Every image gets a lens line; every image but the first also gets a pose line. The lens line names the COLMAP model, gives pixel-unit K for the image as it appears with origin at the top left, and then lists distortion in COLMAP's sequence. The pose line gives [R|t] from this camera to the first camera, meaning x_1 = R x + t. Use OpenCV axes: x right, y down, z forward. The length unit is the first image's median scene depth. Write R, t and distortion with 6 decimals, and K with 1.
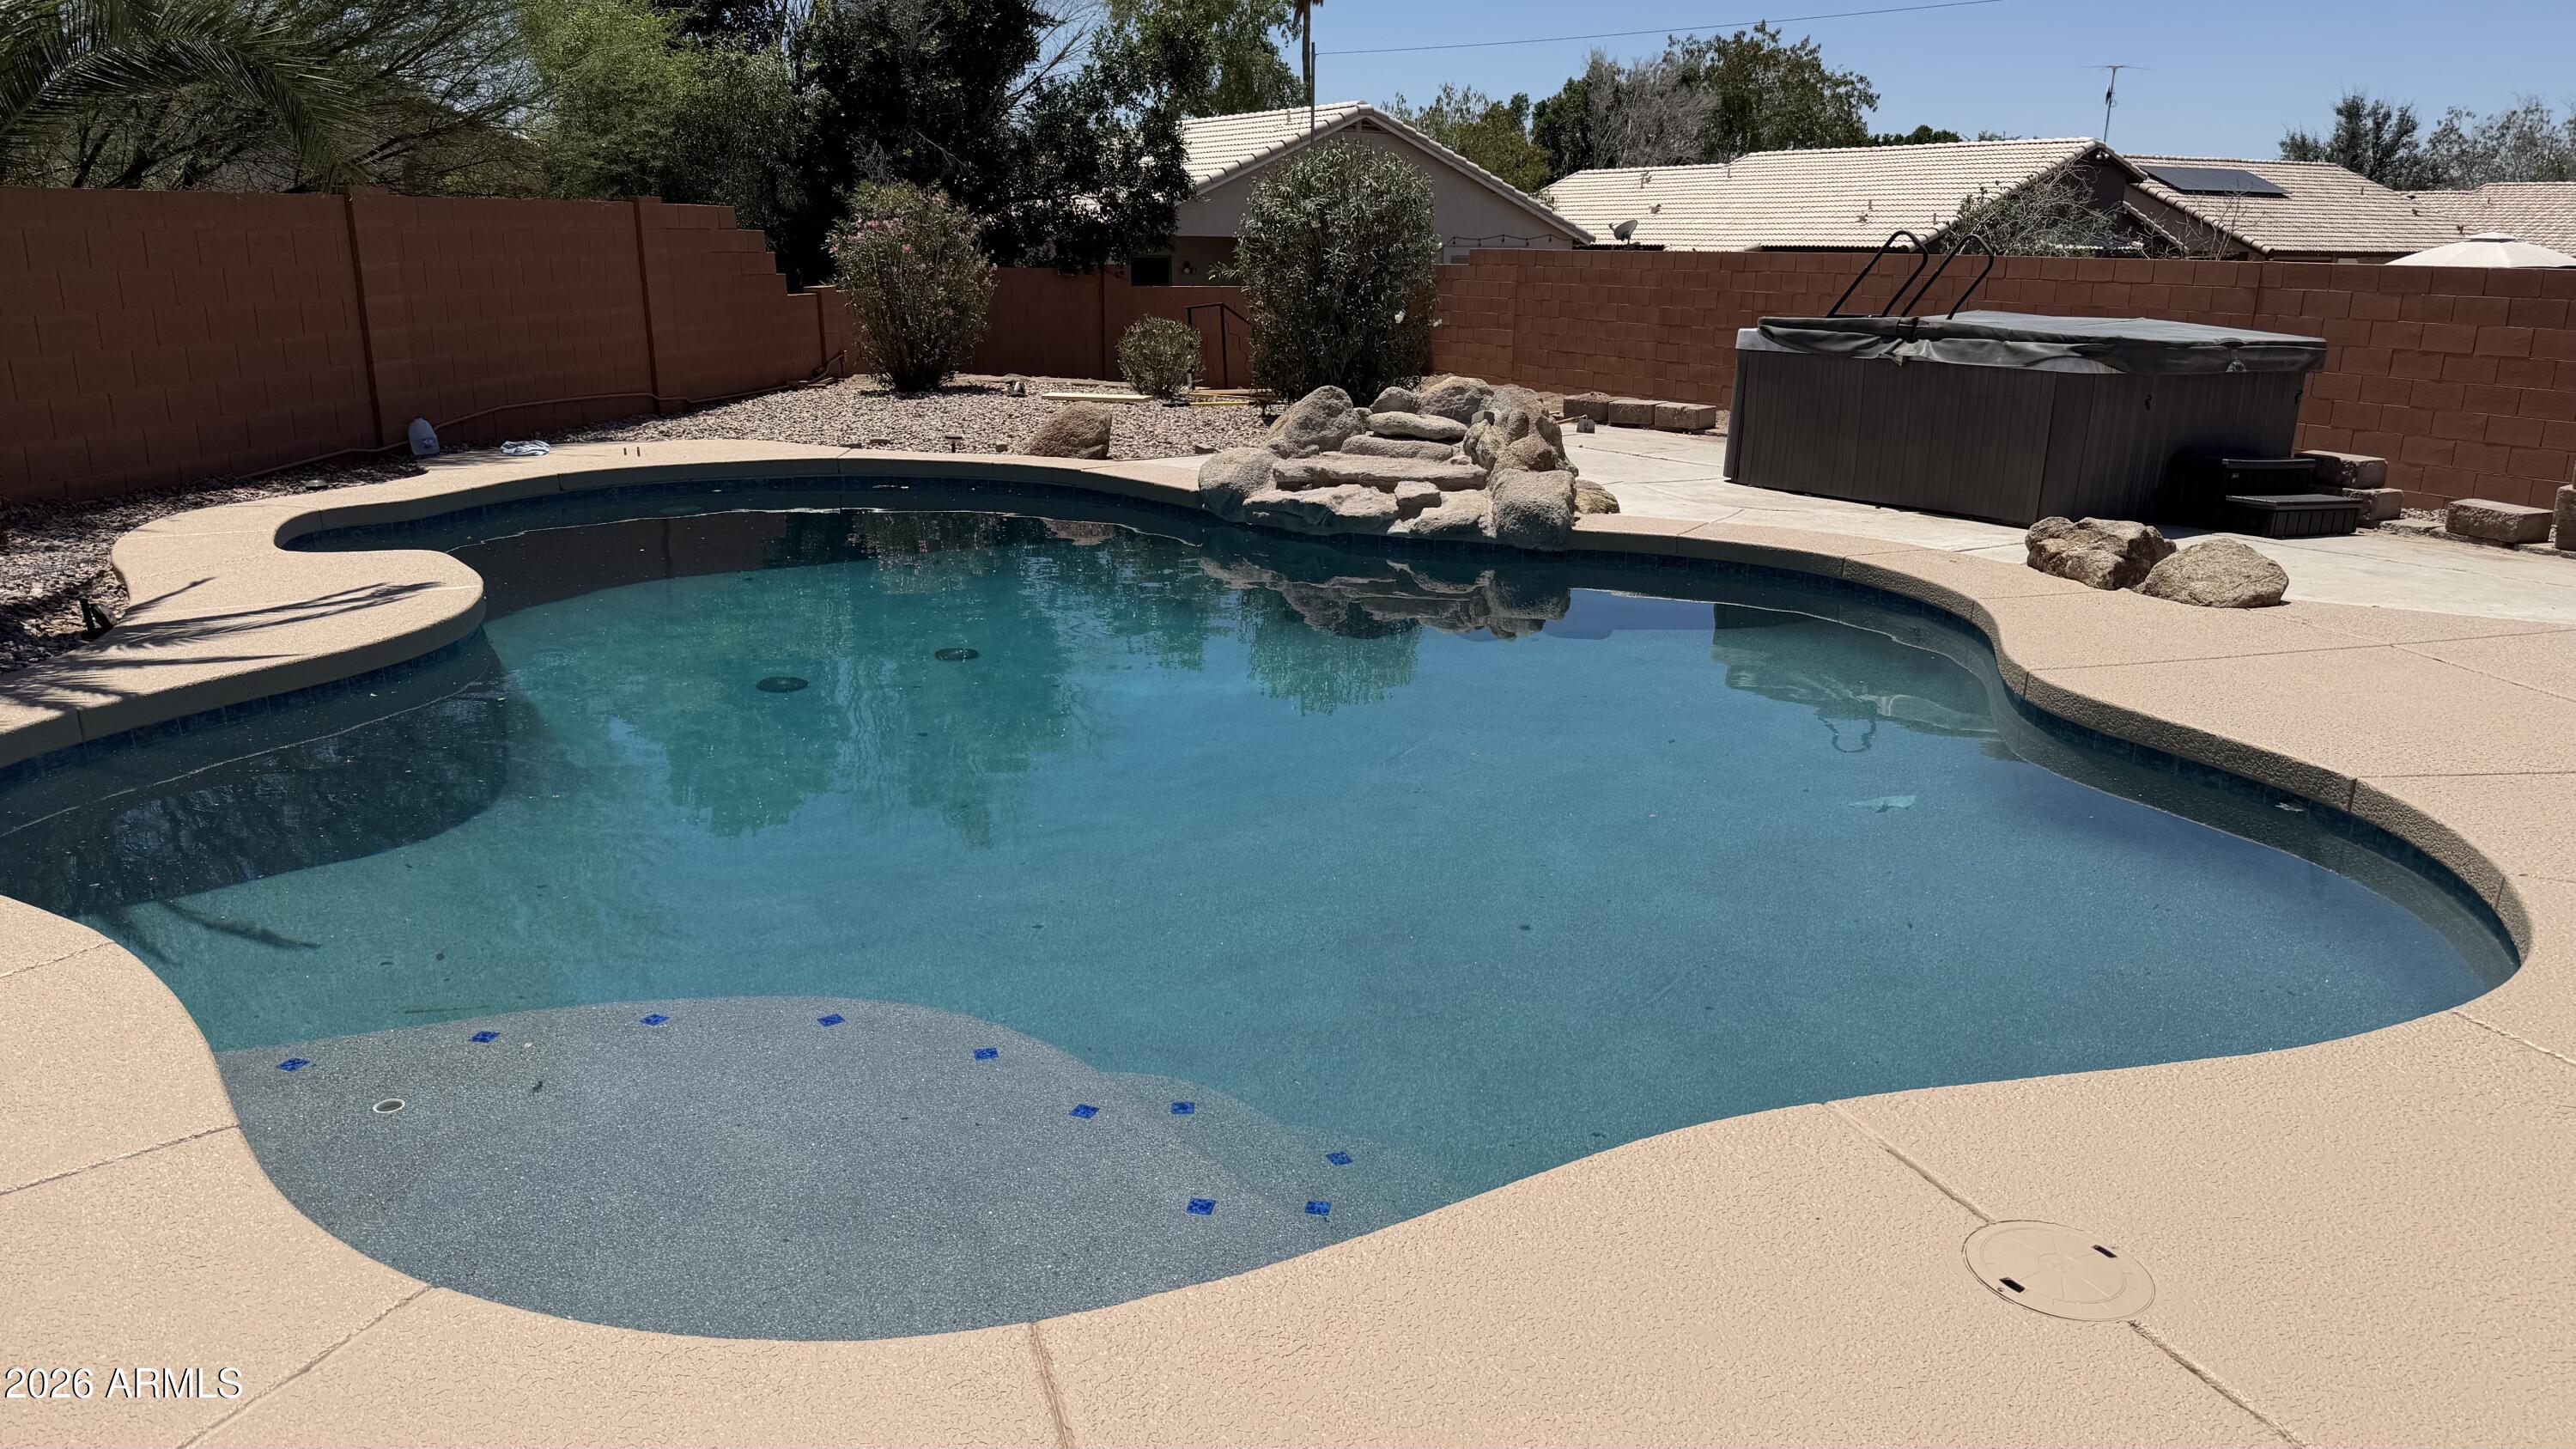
lens RADIAL K [[1827.4, 0, 1288.0], [0, 1827.4, 724.5], [0, 0, 1]] dist [0.072417, -0.000212]
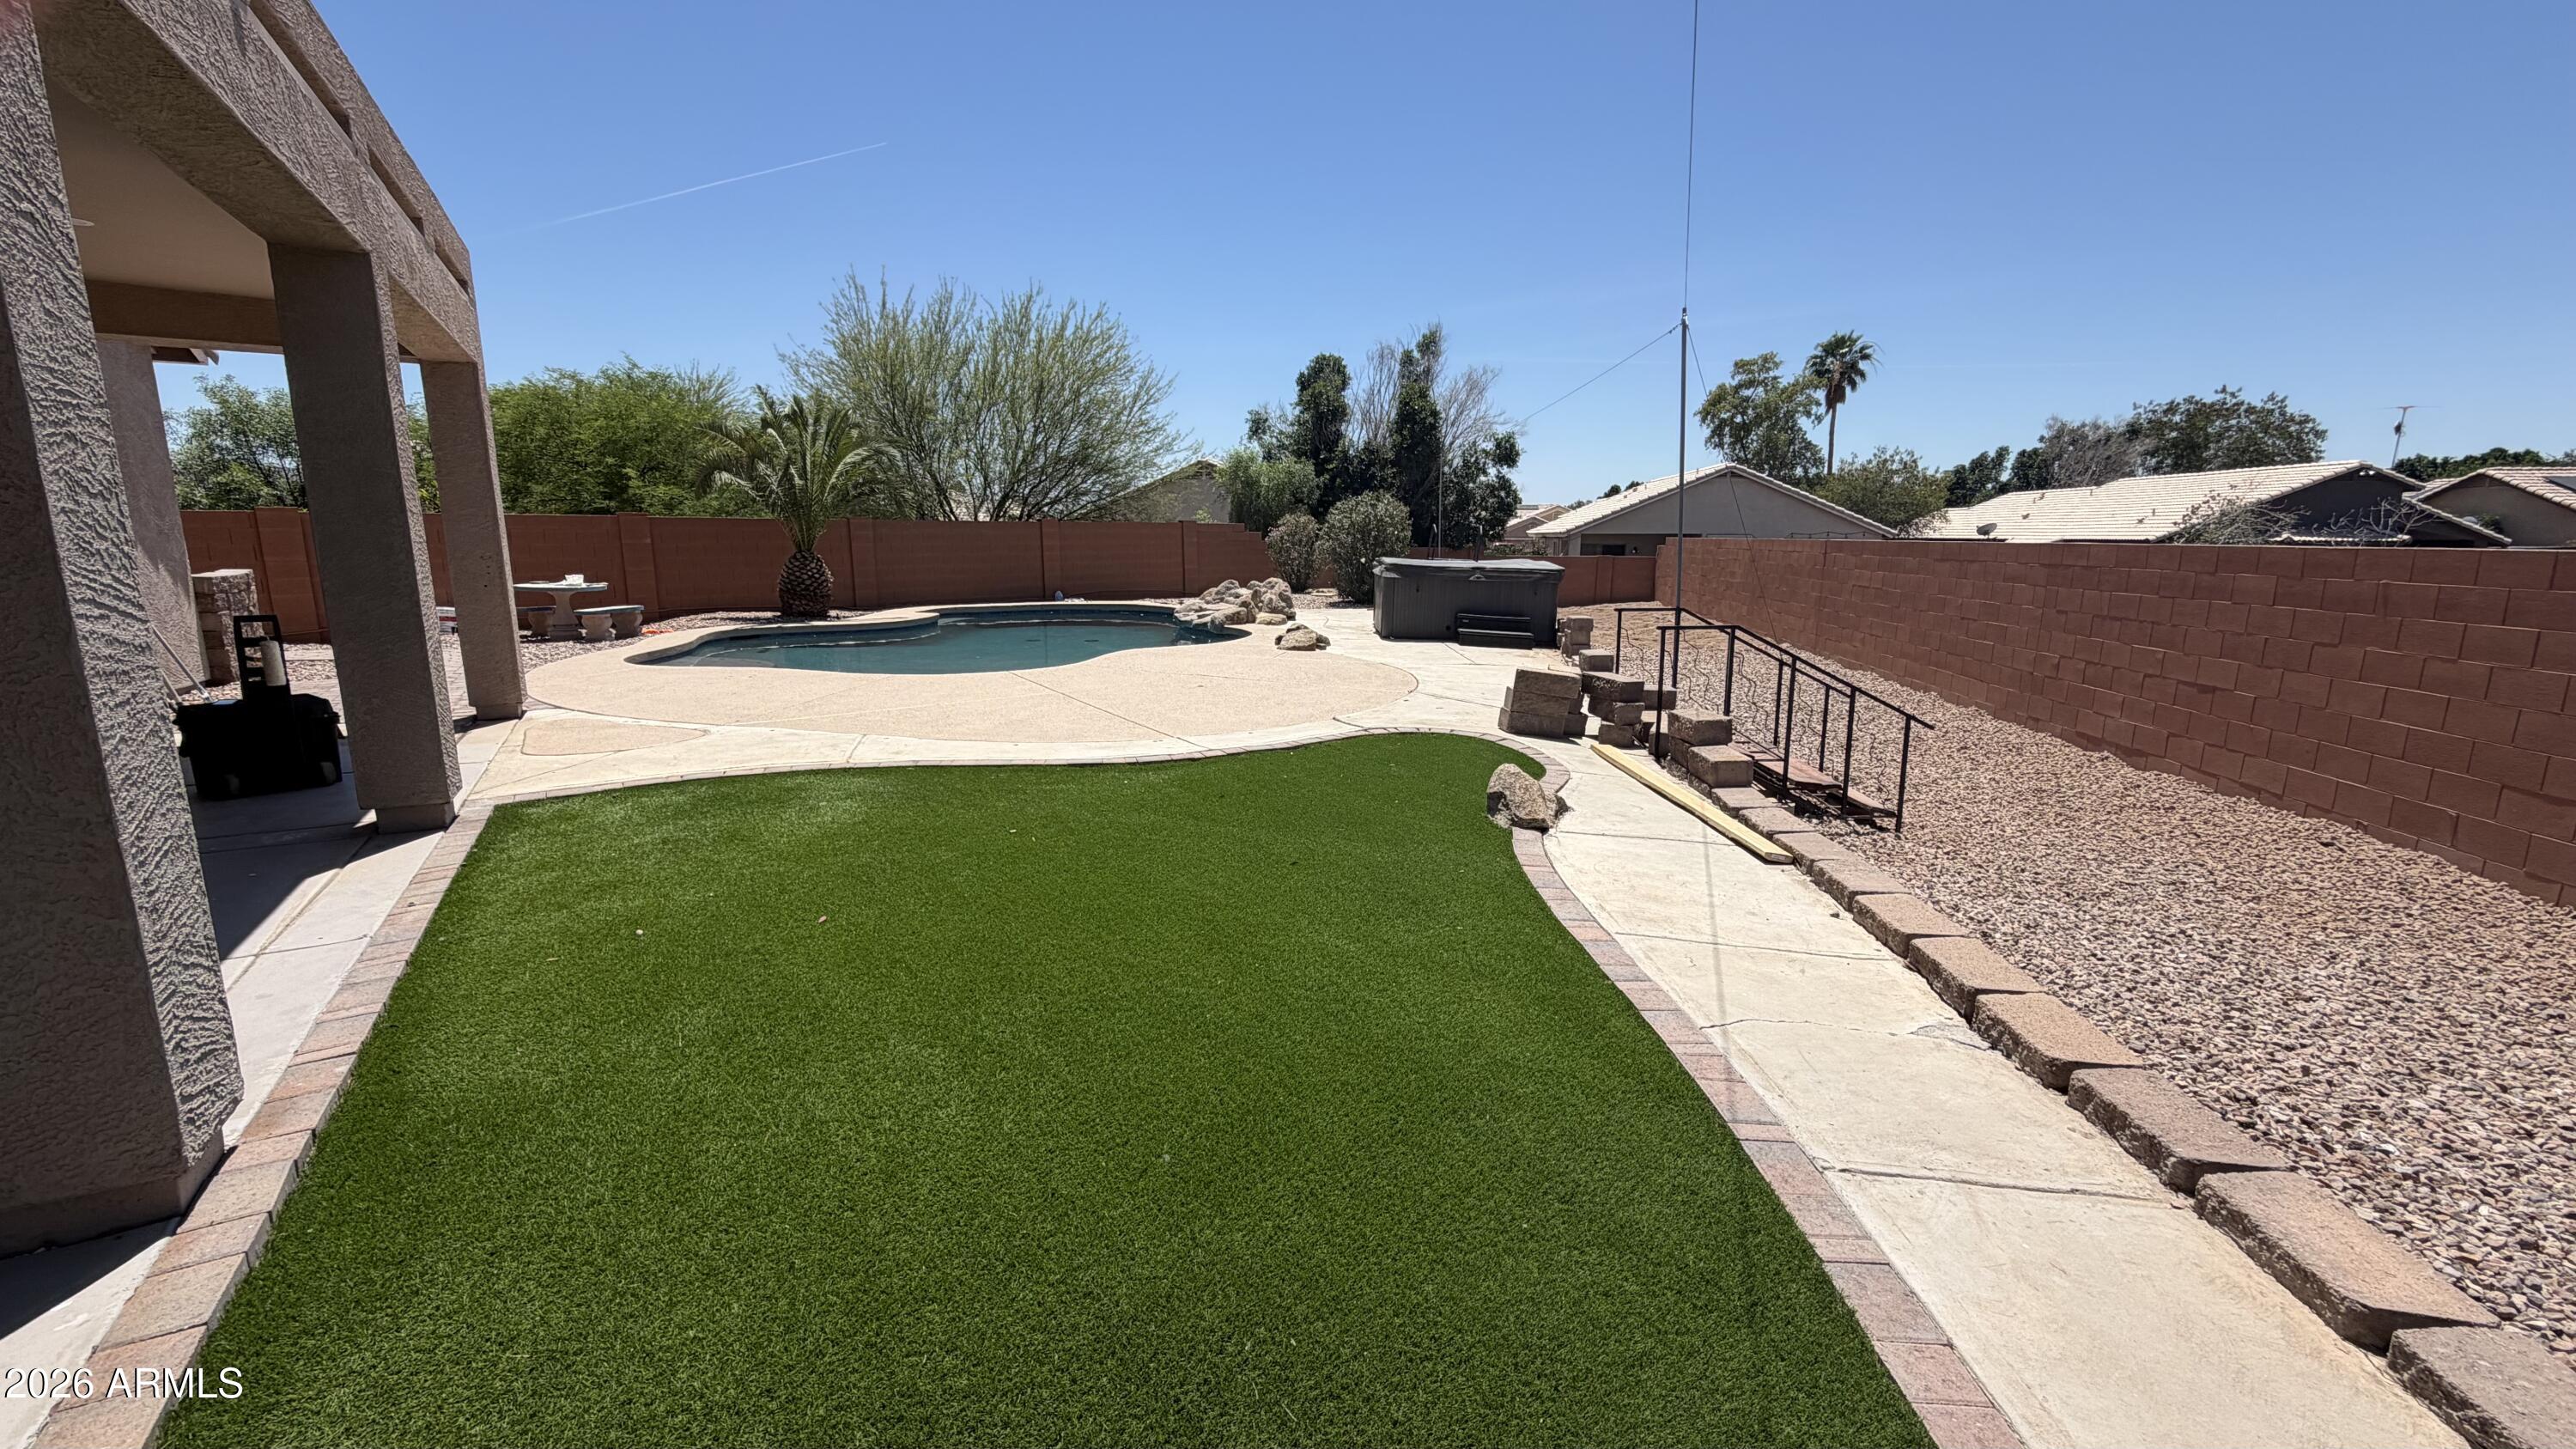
lens RADIAL K [[1017.7, 0, 1288.0], [0, 1017.7, 724.5], [0, 0, 1]] dist [0.001607, 0.000201]
pose [[0.806706, 0.101228, -0.582219, 1.043781], [-0.147273, 0.988572, -0.032178, 0.073244], [0.572308, 0.111703, 0.812395, -0.200679]]
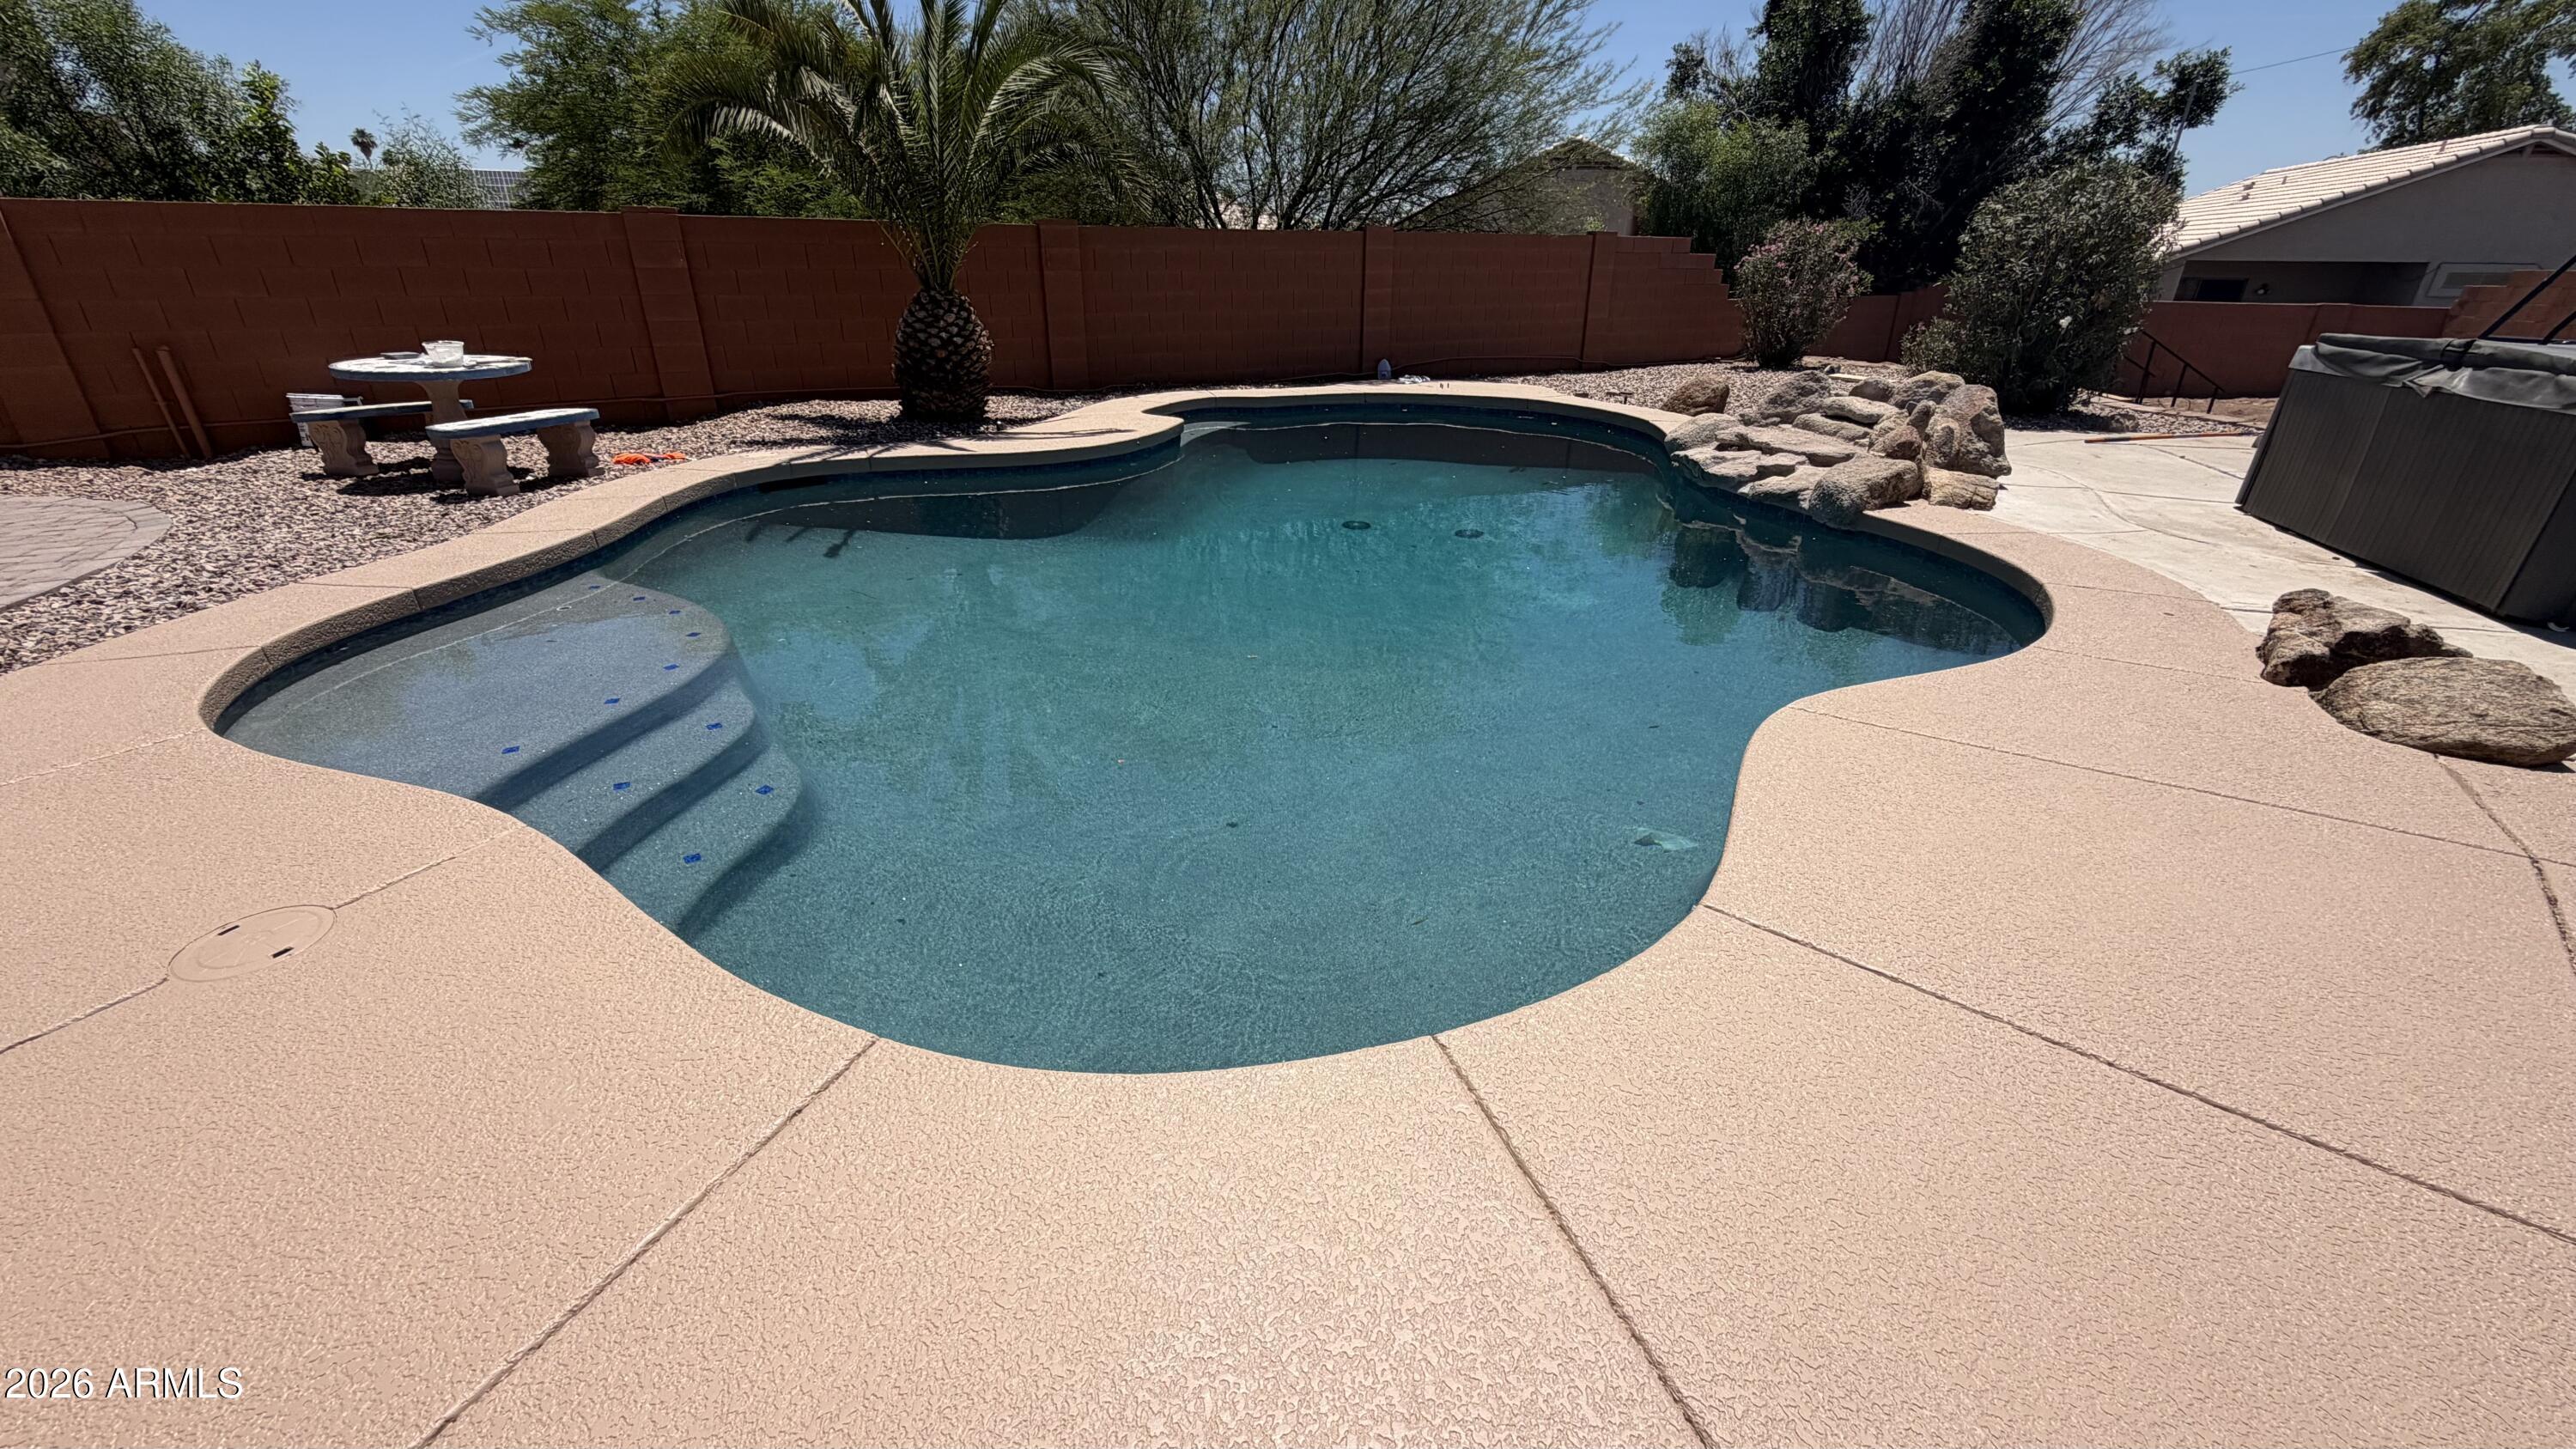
lens RADIAL K [[1017.7, 0, 1288.0], [0, 1017.7, 724.5], [0, 0, 1]] dist [0.001607, 0.000201]
pose [[0.631391, 0.320838, -0.705980, 0.367966], [-0.202635, 0.947027, 0.249158, -0.059419], [0.748521, -0.014260, 0.662957, 0.278889]]
